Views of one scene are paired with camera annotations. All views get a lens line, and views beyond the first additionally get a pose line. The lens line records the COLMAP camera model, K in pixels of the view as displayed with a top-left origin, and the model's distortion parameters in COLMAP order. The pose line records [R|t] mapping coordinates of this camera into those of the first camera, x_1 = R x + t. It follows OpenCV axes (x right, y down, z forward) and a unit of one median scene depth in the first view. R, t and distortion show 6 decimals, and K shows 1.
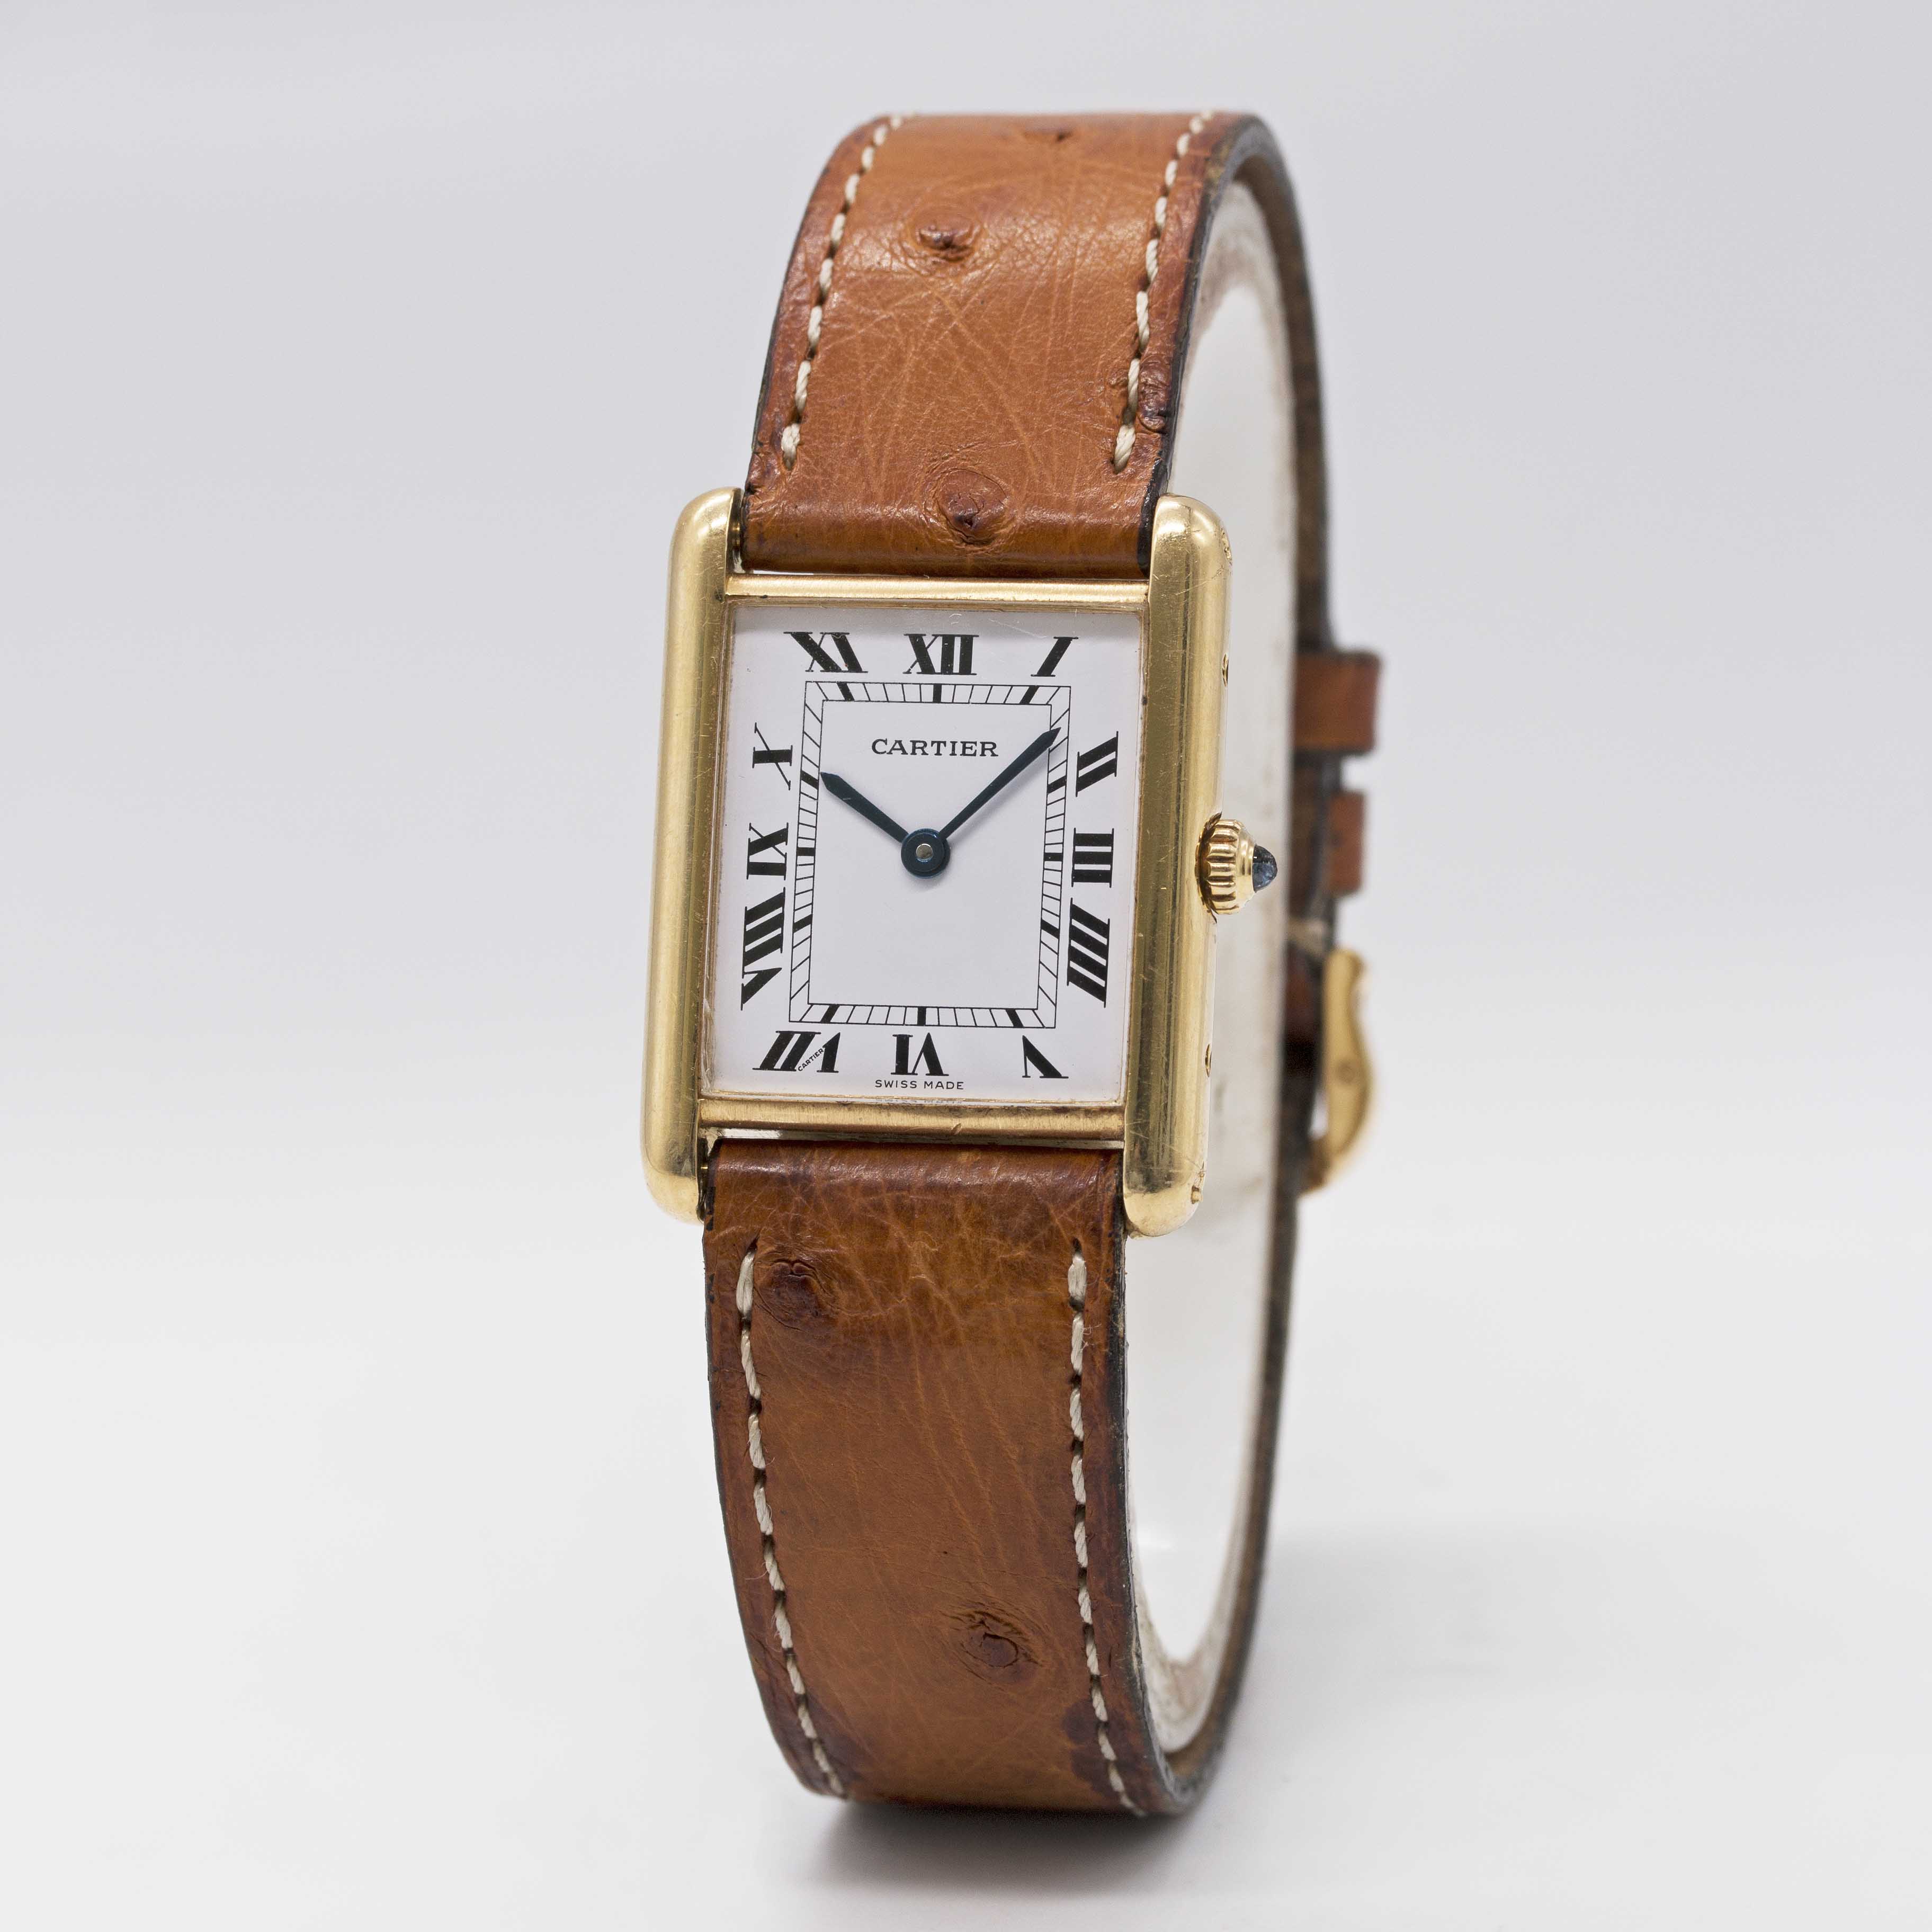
lens RADIAL K [[10554.0, 0, 966.5], [0, 10554.0, 960.7], [0, 0, 1]] dist [-1.324709, 0.000000]
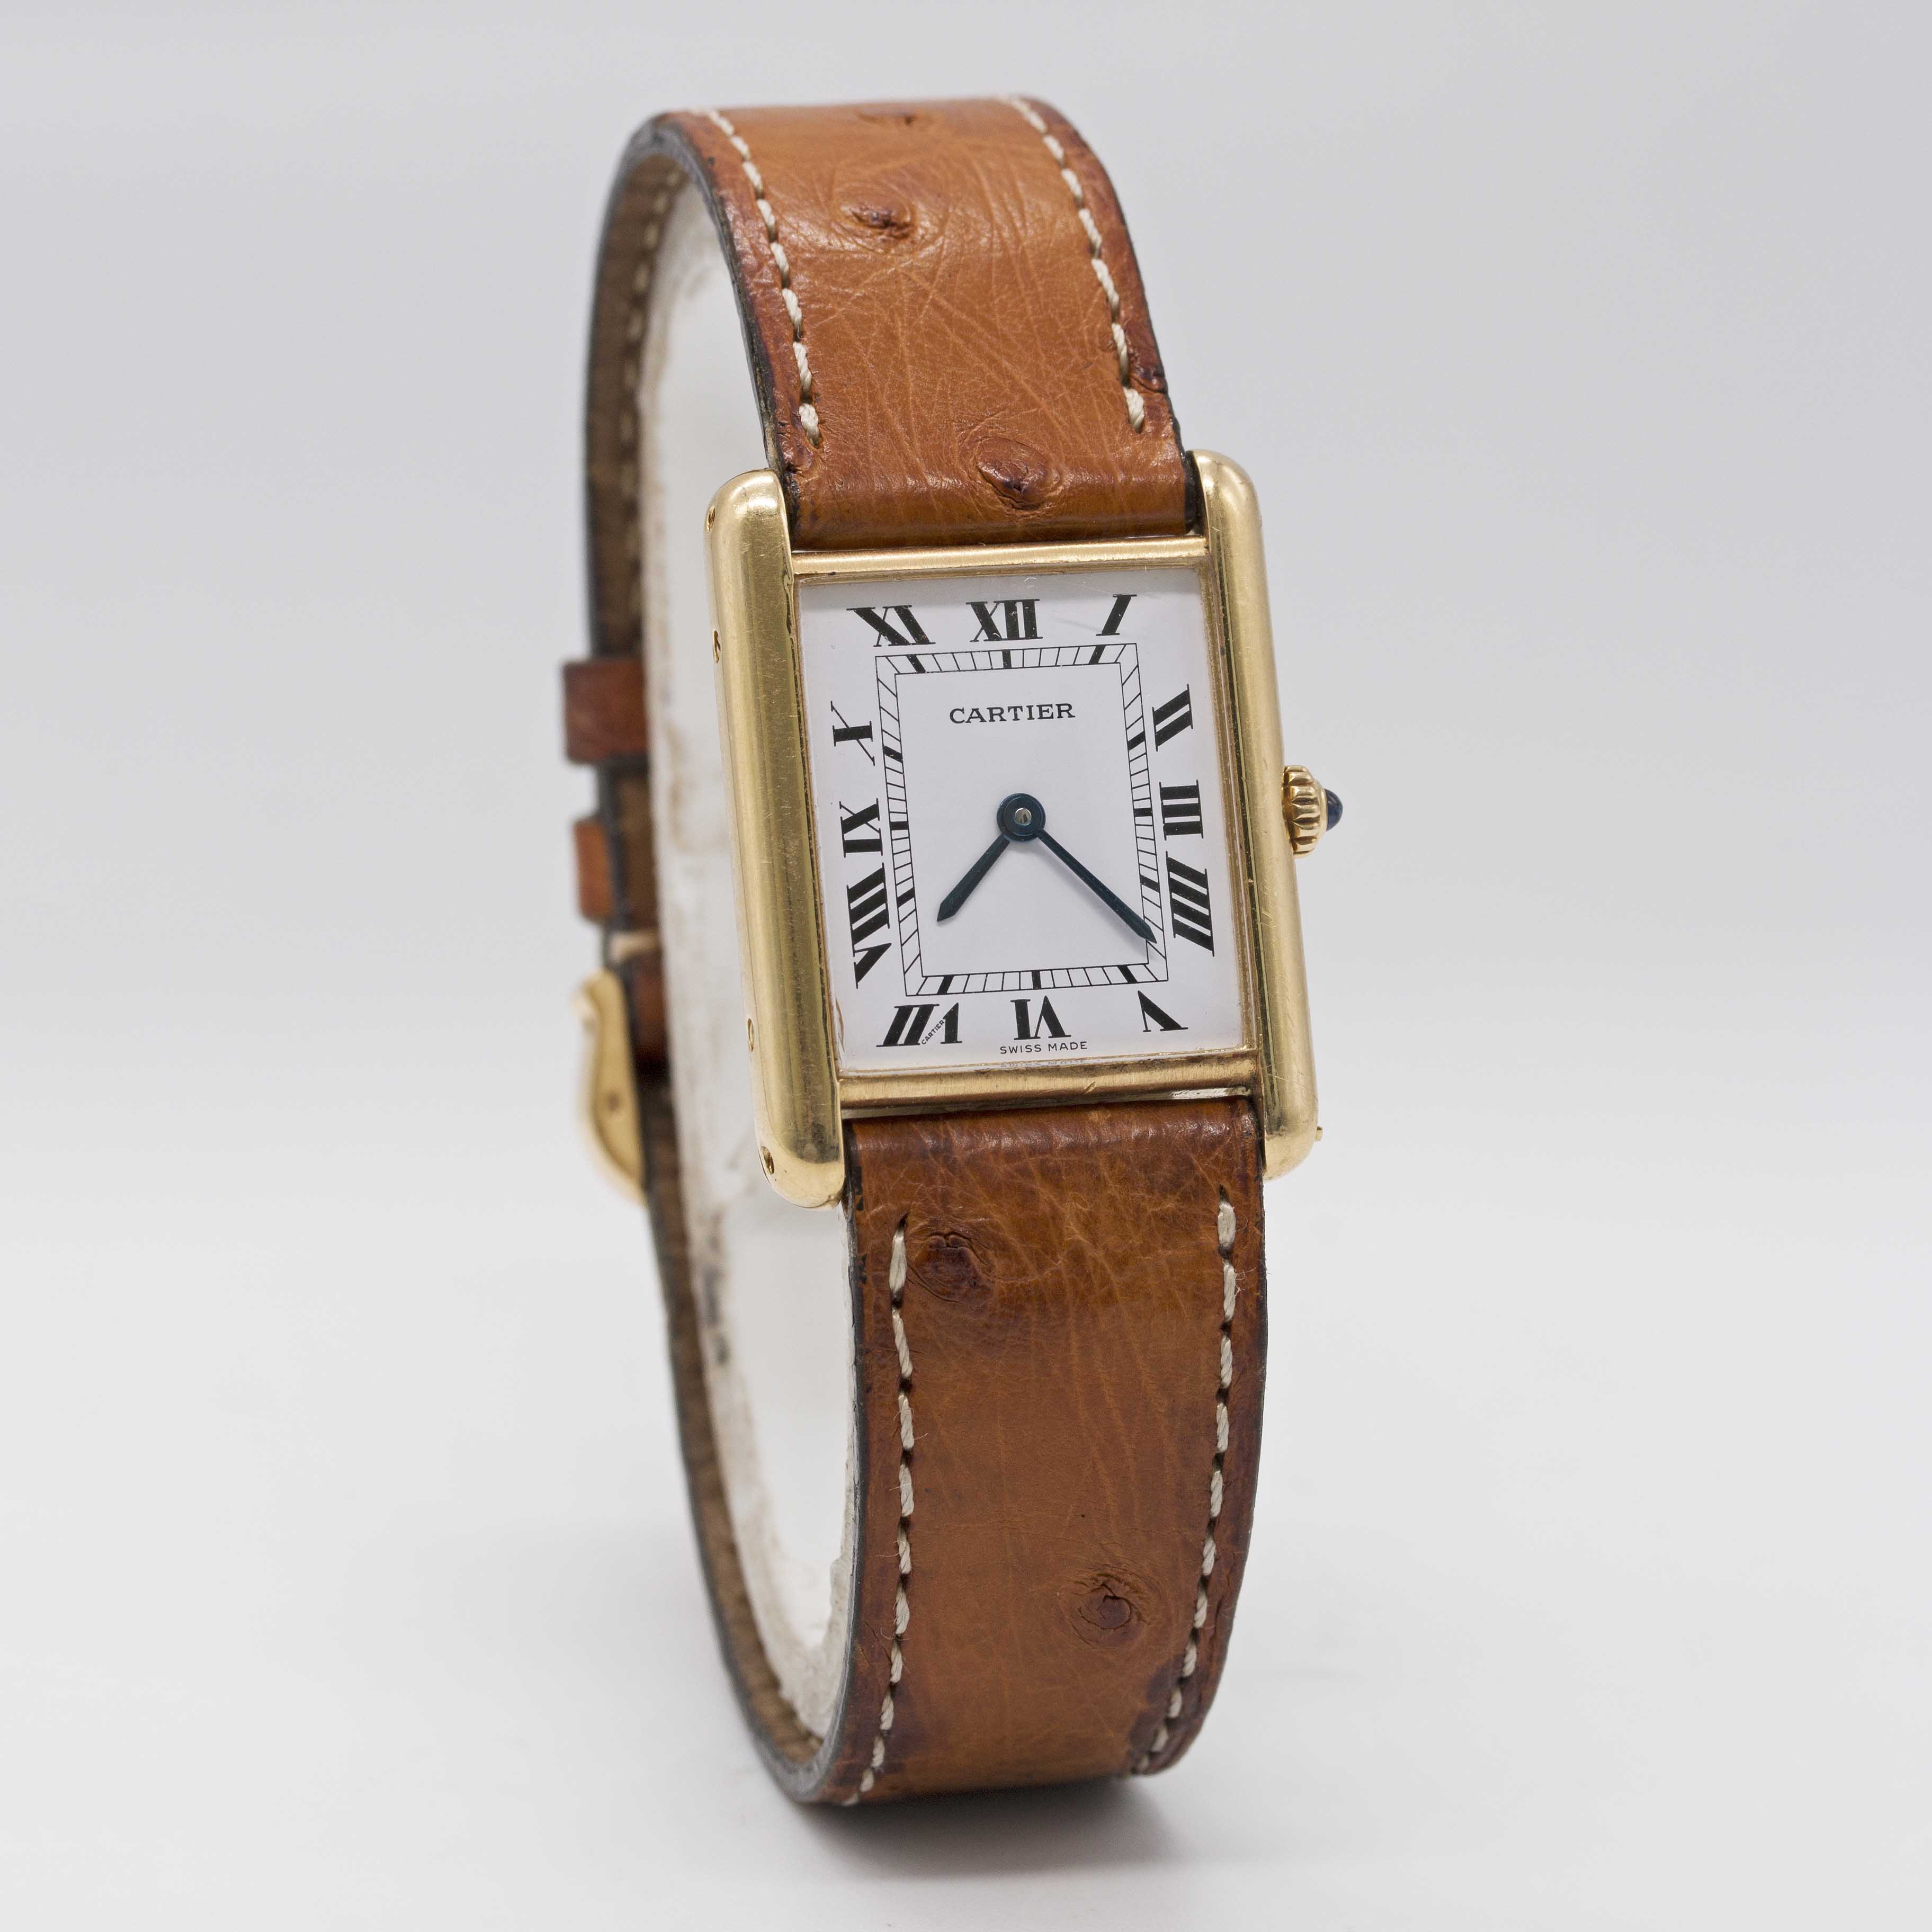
lens RADIAL K [[10554.0, 0, 968.9], [0, 10554.0, 972.6], [0, 0, 1]] dist [-1.324709, 0.000000]
pose [[0.901978, -0.070754, 0.425945, -0.435034], [0.084995, 0.996276, -0.014492, 0.018492], [-0.423333, 0.049275, 0.904633, 0.098375]]
